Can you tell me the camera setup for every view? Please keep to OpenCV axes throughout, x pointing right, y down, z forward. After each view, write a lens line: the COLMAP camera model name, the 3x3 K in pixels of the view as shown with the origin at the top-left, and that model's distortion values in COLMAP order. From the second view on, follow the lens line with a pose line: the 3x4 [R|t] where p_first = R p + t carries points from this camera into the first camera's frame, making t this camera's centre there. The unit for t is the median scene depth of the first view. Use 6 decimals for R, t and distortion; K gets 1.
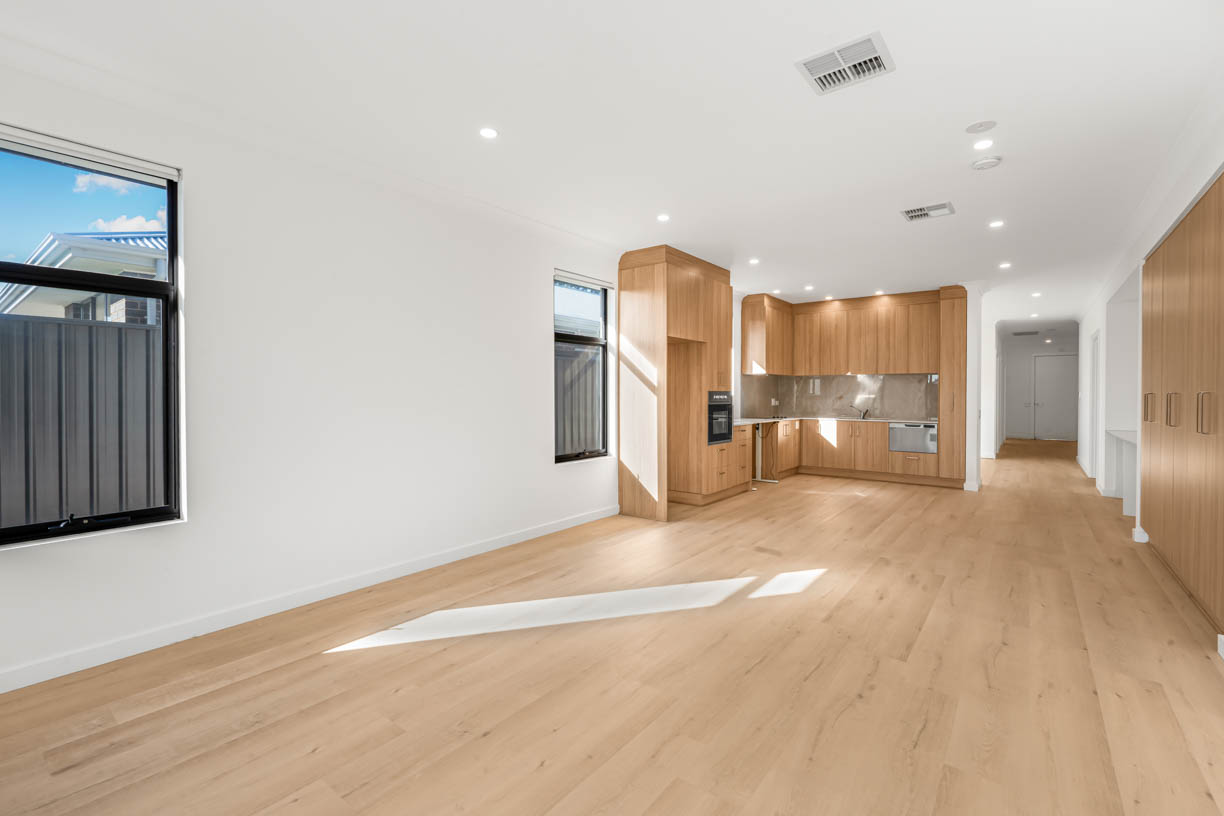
lens RADIAL K [[541.6, 0, 616.0], [0, 541.6, 398.4], [0, 0, 1]] dist [0.002607, 0.001098]
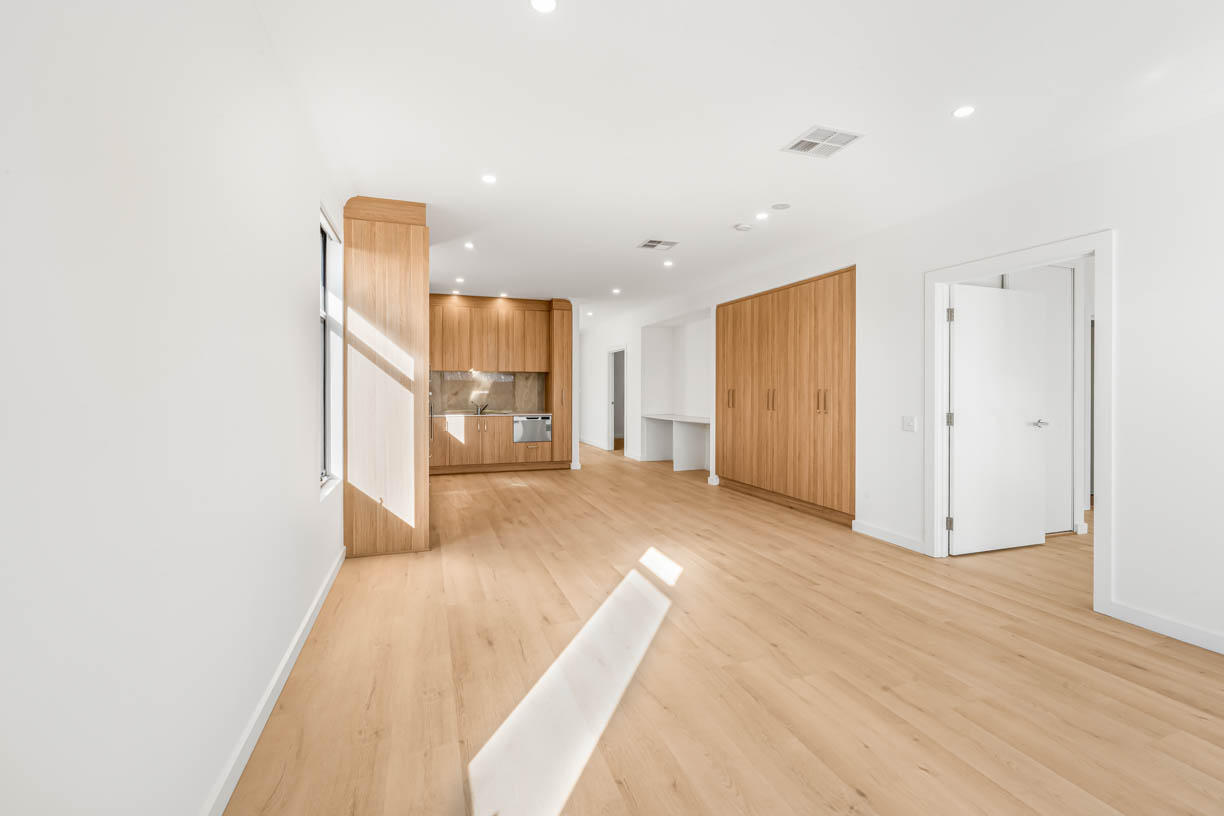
lens RADIAL K [[550.4, 0, 624.8], [0, 550.4, 390.2], [0, 0, 1]] dist [0.001415, 0.000358]
pose [[0.533546, -0.000694, 0.845771, -0.339941], [0.005890, 0.999978, -0.002896, -0.003697], [-0.845750, 0.006527, 0.533539, 0.247008]]
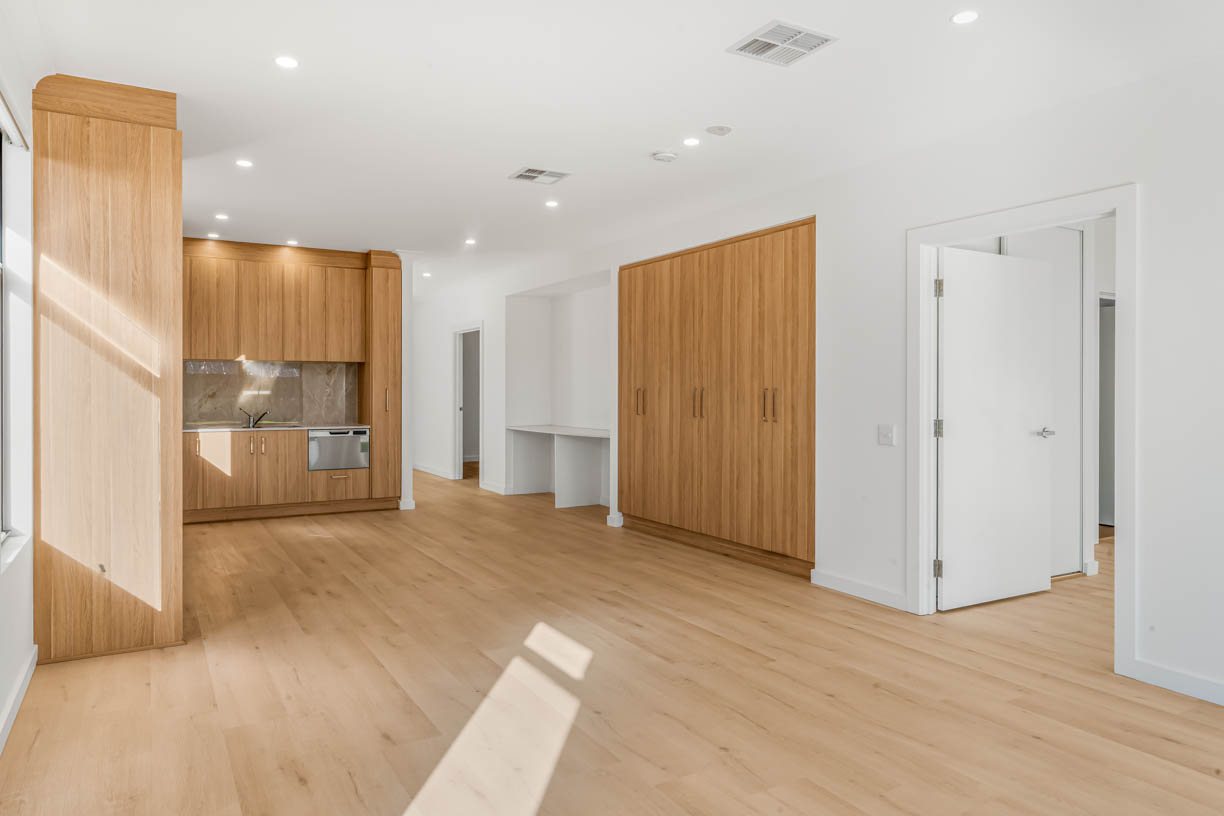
lens RADIAL K [[810.0, 0, 613.1], [0, 810.0, 390.3], [0, 0, 1]] dist [0.004351, 0.001403]
pose [[0.376812, -0.001908, 0.926288, -0.351988], [0.007430, 0.999972, -0.000962, -0.003818], [-0.926260, 0.007245, 0.376815, 0.263912]]
